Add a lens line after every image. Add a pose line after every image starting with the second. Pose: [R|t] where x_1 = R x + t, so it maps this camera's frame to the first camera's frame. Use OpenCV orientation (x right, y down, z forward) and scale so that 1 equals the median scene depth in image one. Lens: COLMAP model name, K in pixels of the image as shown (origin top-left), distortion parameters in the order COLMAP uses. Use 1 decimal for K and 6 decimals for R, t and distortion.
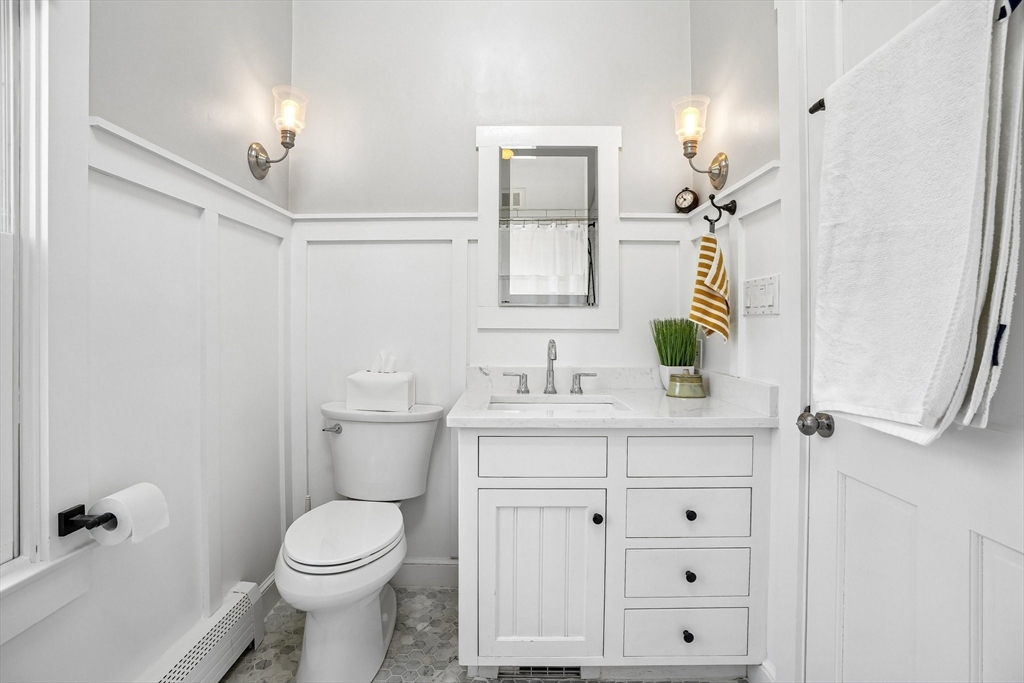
lens RADIAL K [[473.4, 0, 514.9], [0, 473.4, 333.2], [0, 0, 1]] dist [-0.034109, 0.008785]
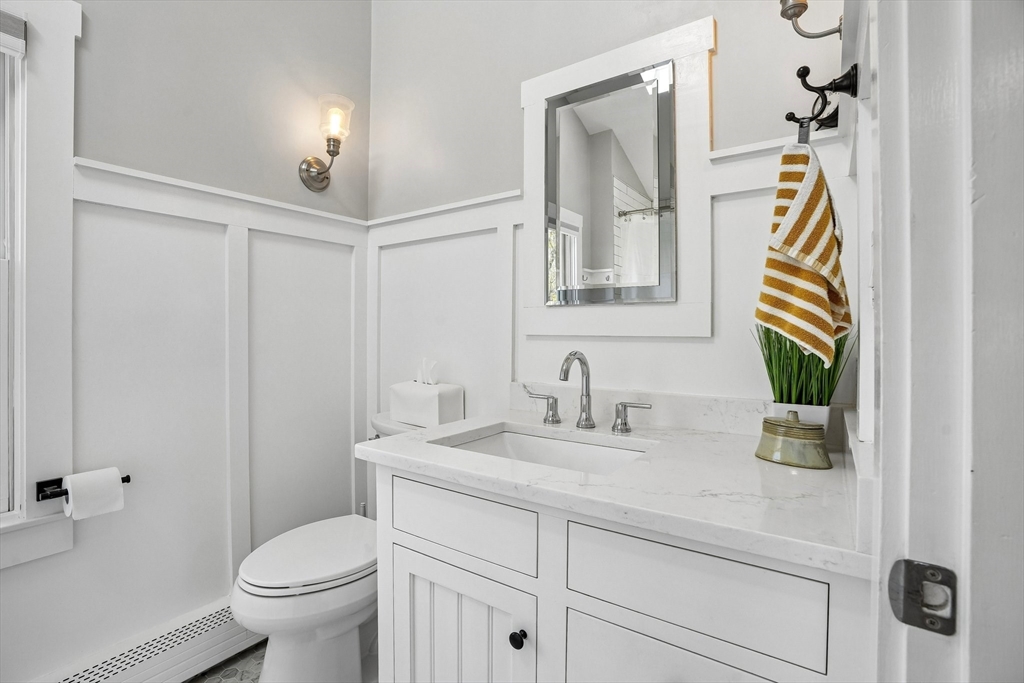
lens RADIAL K [[473.4, 0, 511.3], [0, 473.4, 337.2], [0, 0, 1]] dist [-0.034109, 0.008785]
pose [[0.819162, 0.006829, -0.573521, 0.410496], [-0.012068, 0.999913, -0.005330, -0.002438], [0.573435, 0.011288, 0.819173, 0.384721]]
